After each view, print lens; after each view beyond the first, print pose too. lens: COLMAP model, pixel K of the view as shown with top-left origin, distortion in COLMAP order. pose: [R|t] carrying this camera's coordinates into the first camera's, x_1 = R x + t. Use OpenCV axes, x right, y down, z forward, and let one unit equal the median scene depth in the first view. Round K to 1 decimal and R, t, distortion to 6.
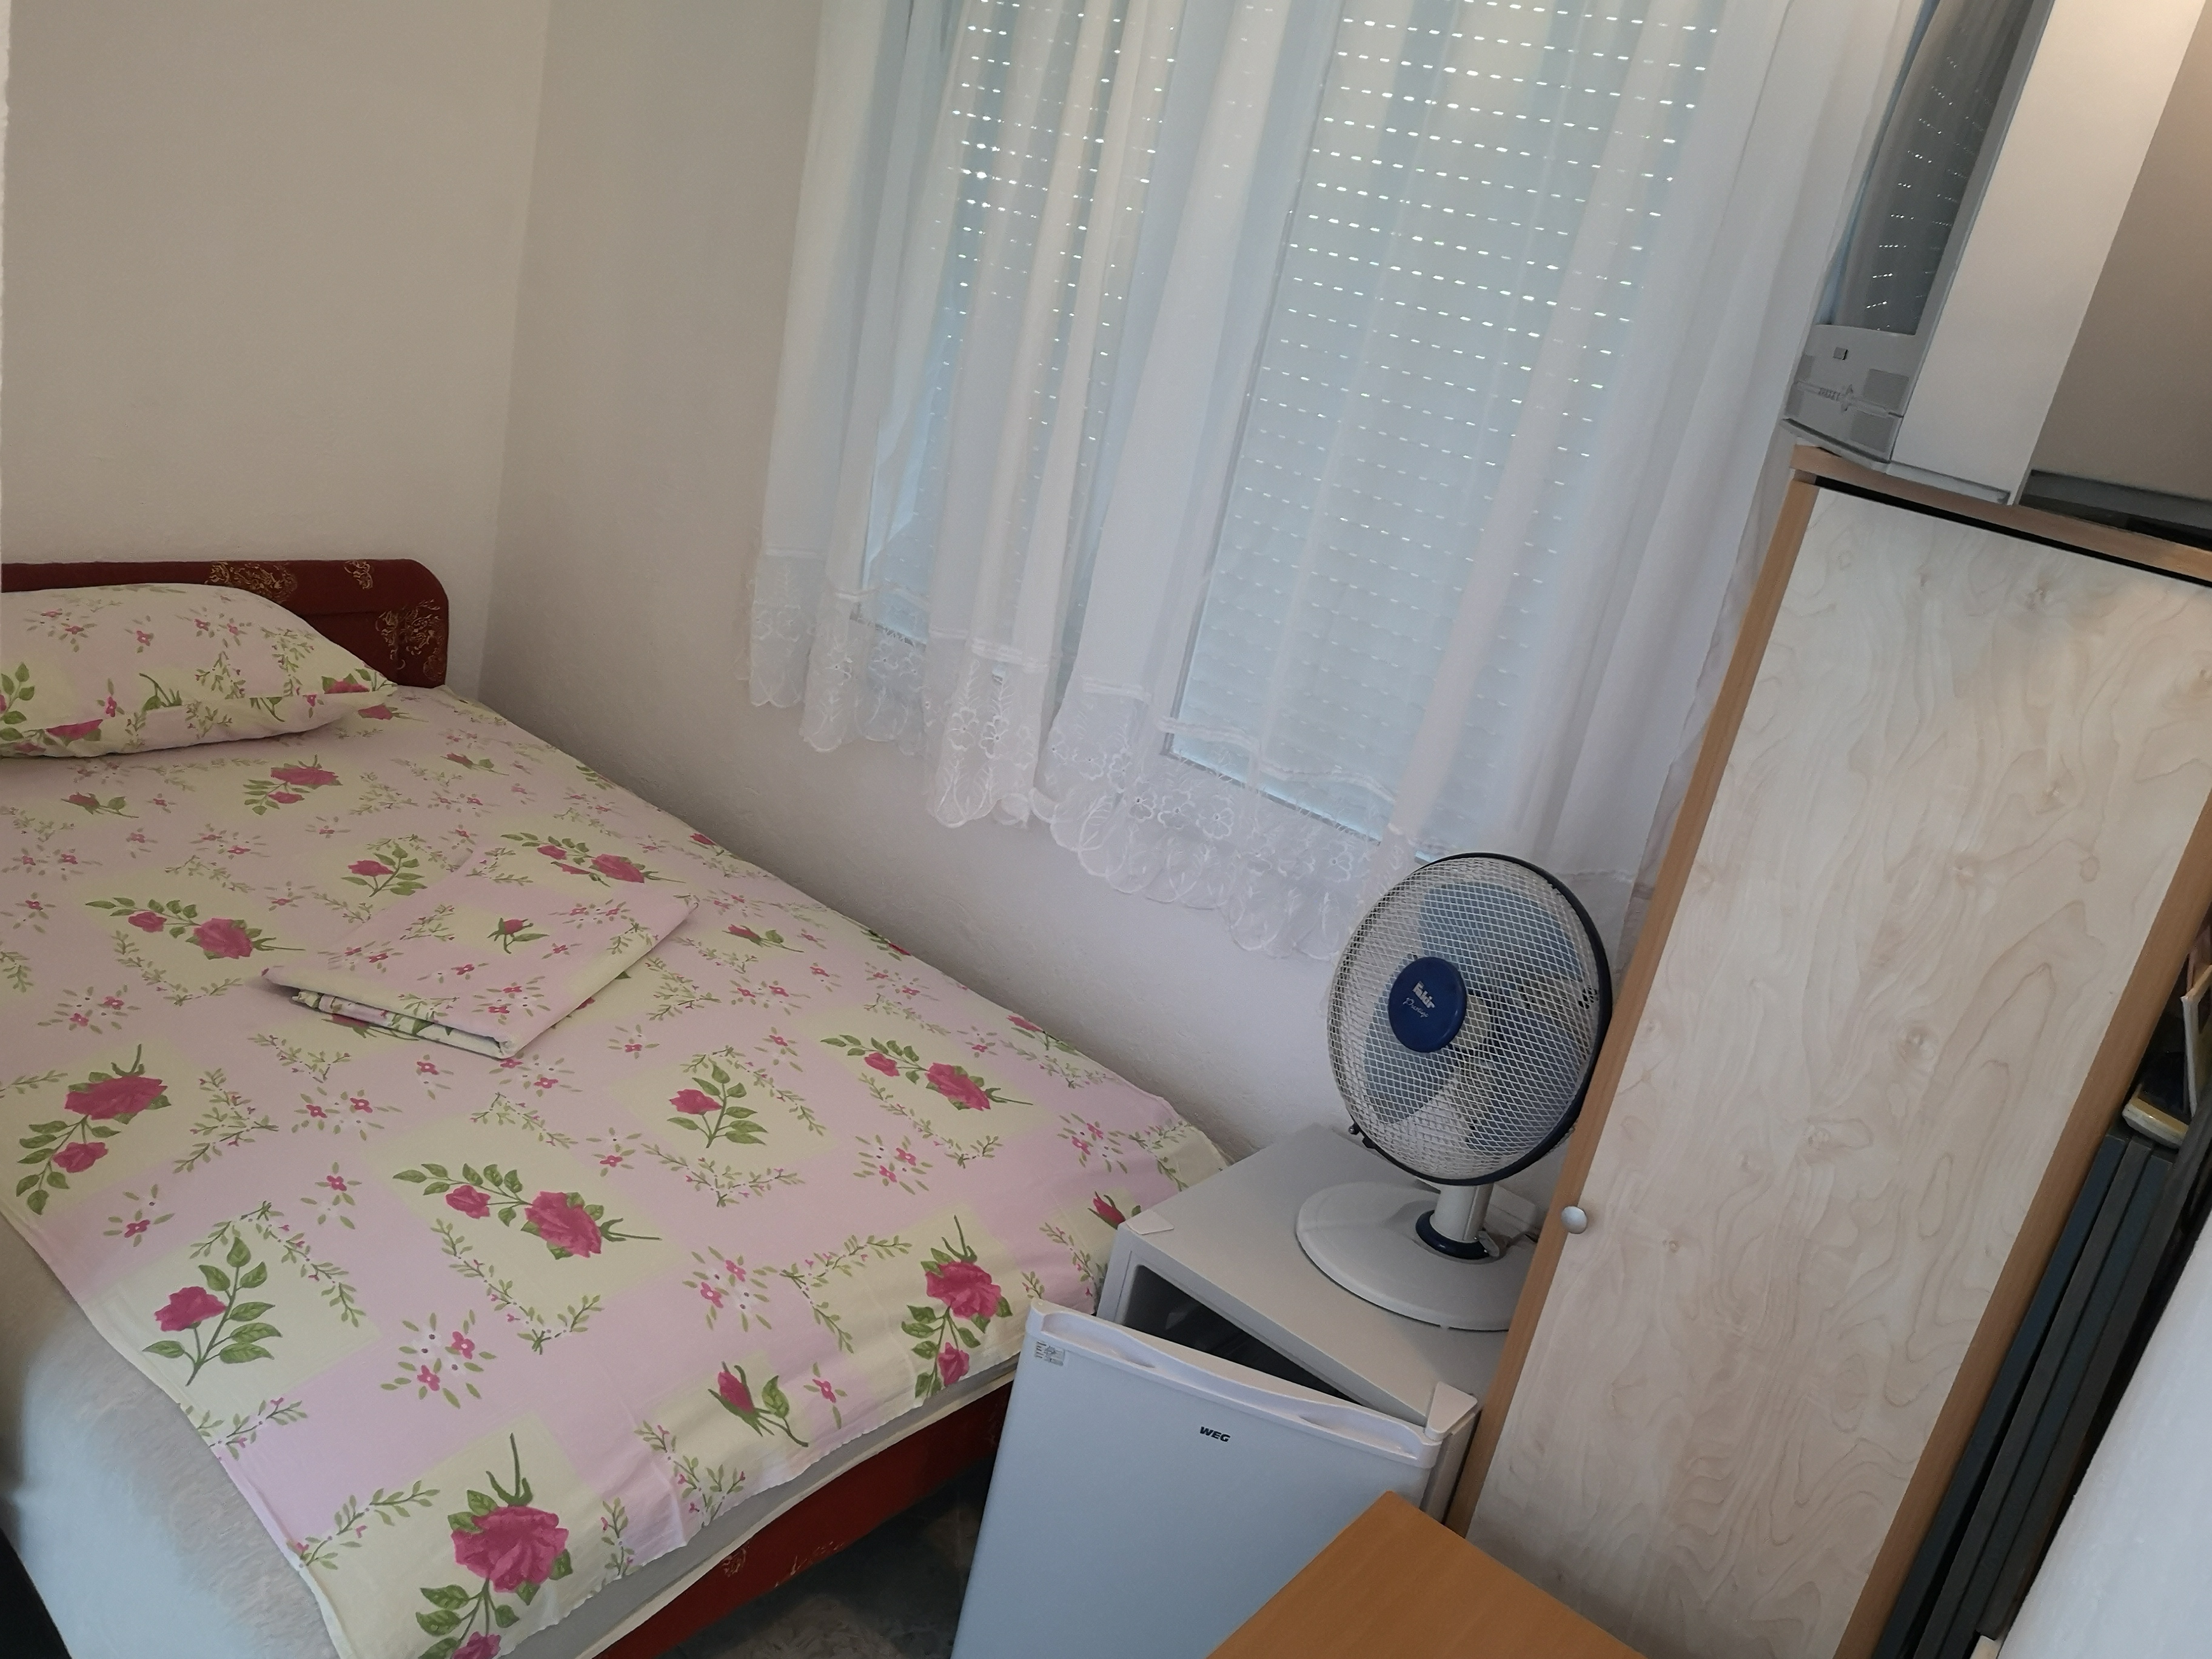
lens RADIAL K [[1796.0, 0, 1106.0], [0, 1796.0, 829.5], [0, 0, 1]] dist [0.108138, -0.208030]
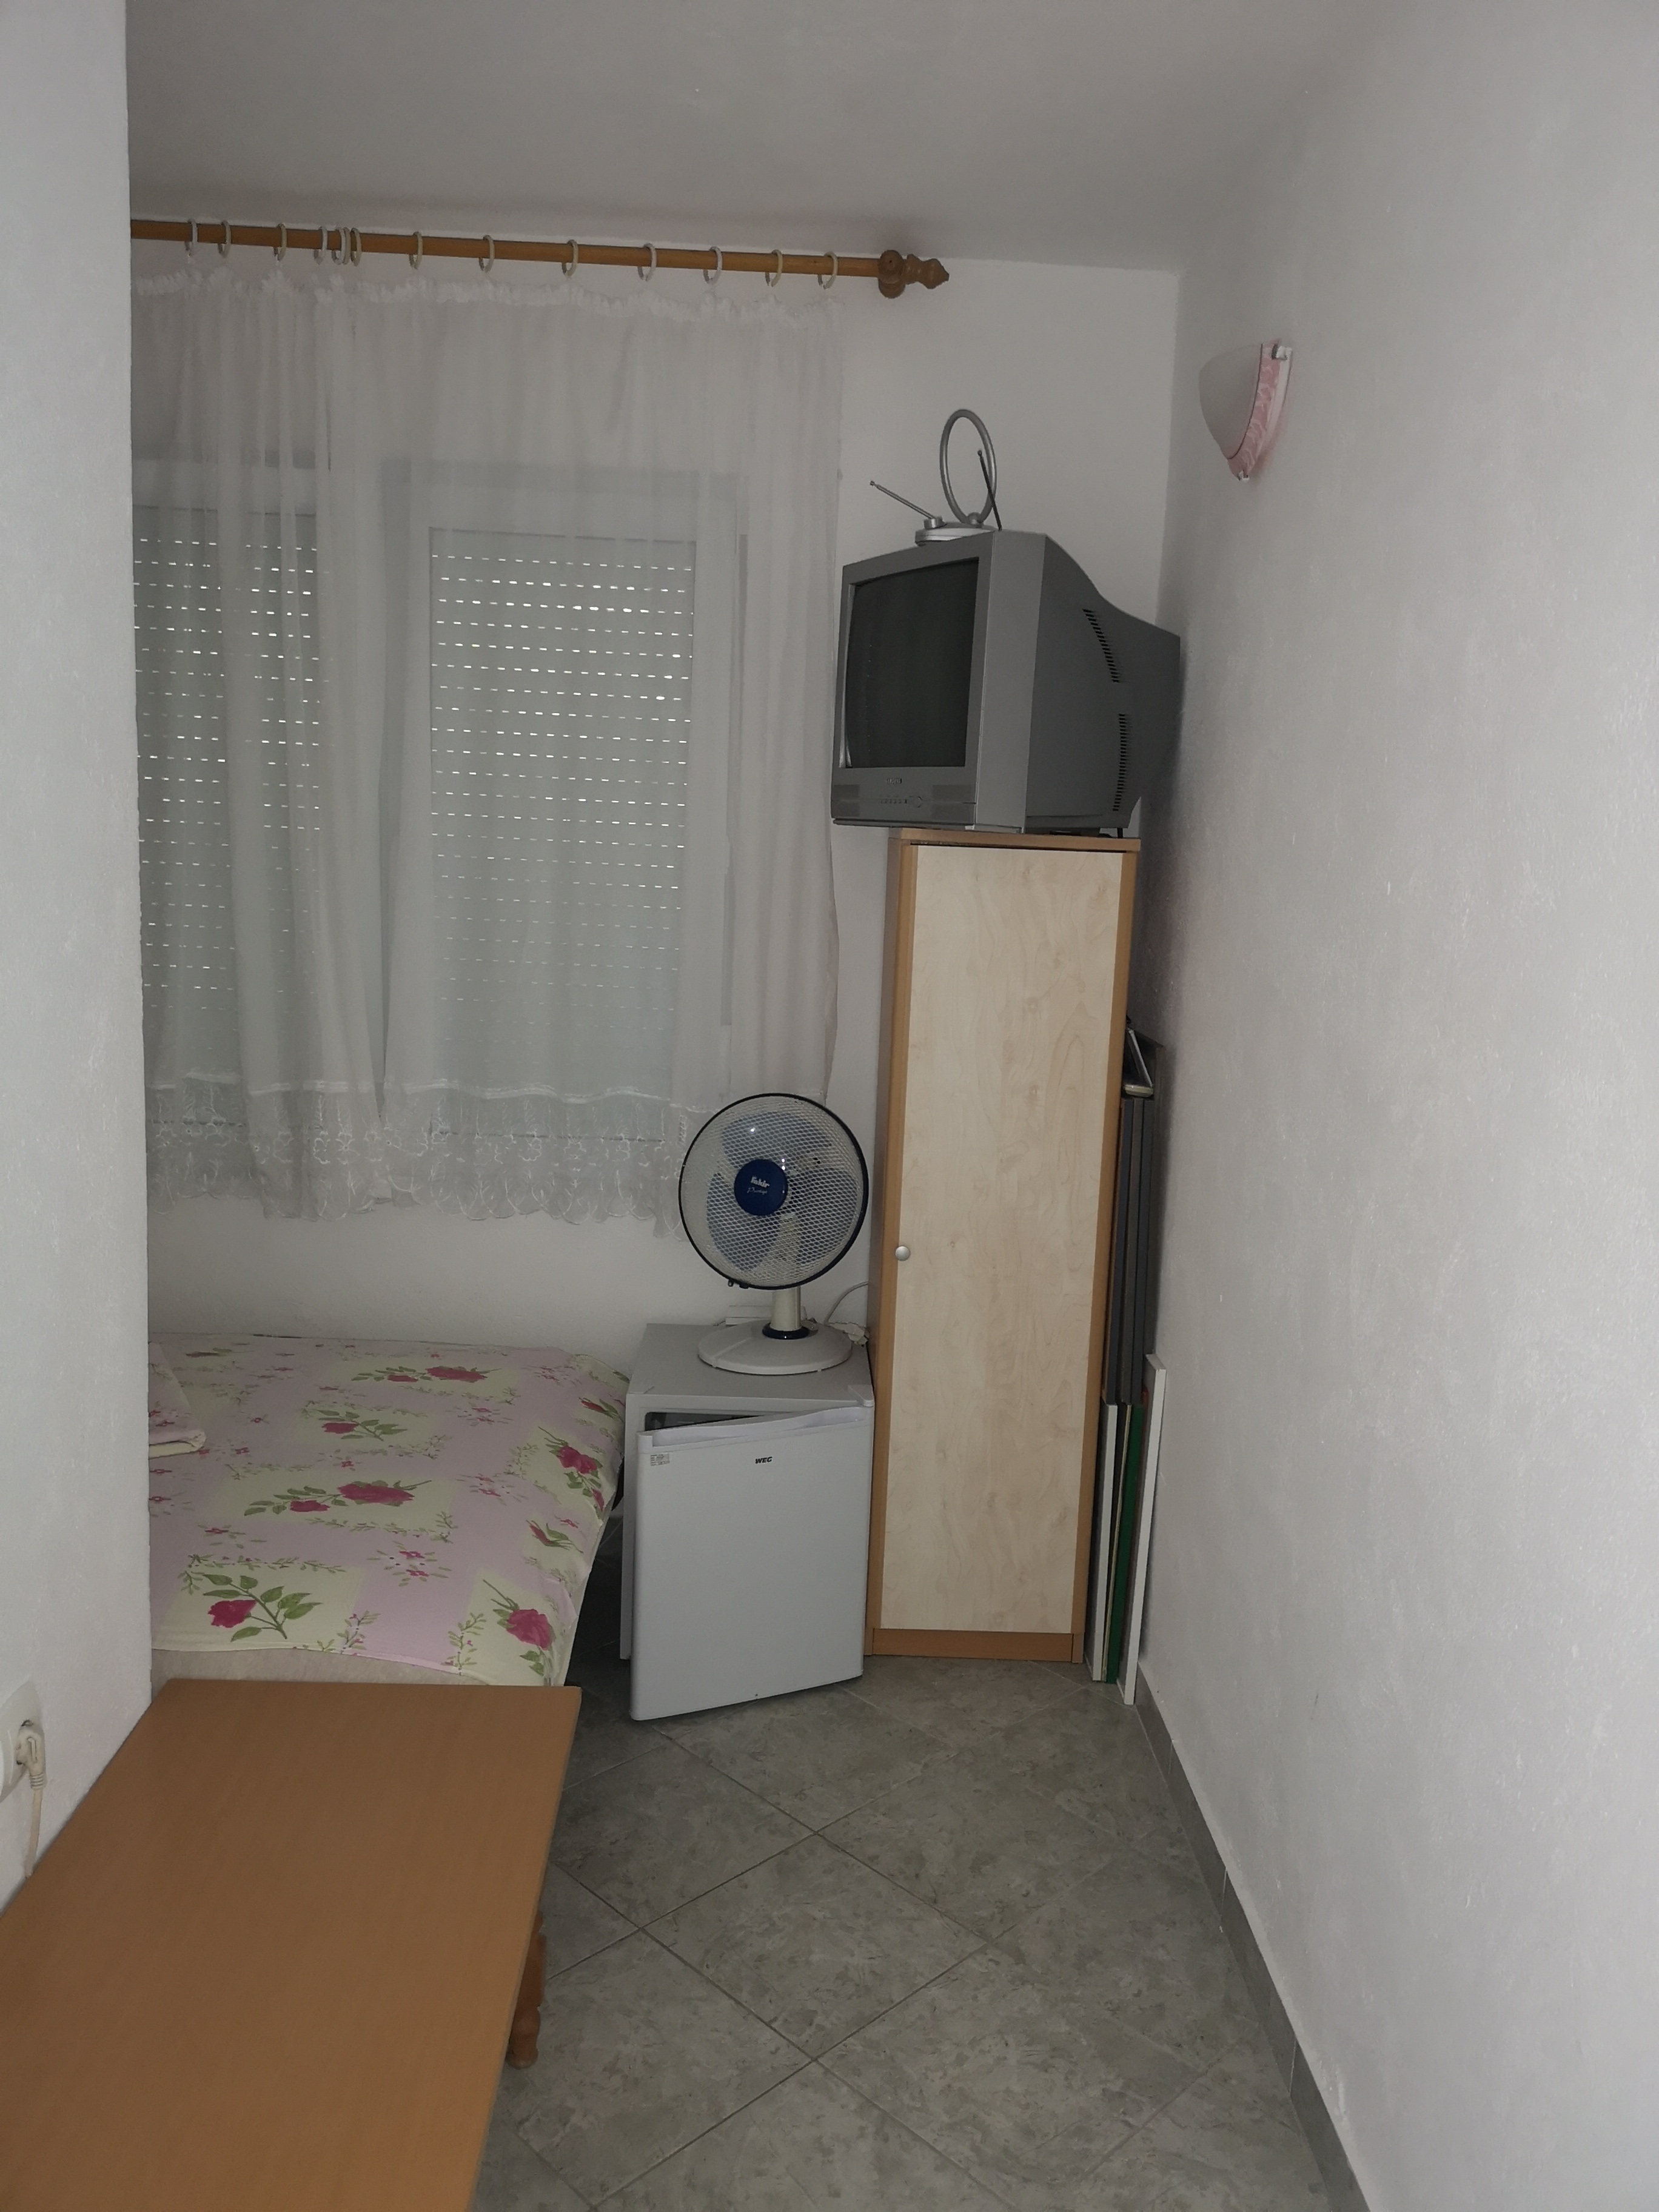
lens RADIAL K [[1796.0, 0, 829.5], [0, 1796.0, 1106.0], [0, 0, 1]] dist [0.108138, -0.208030]
pose [[0.752914, -0.269988, 0.600190, -0.921804], [0.322108, 0.946455, 0.021679, 0.011465], [-0.573905, 0.177004, 0.799564, -0.476997]]
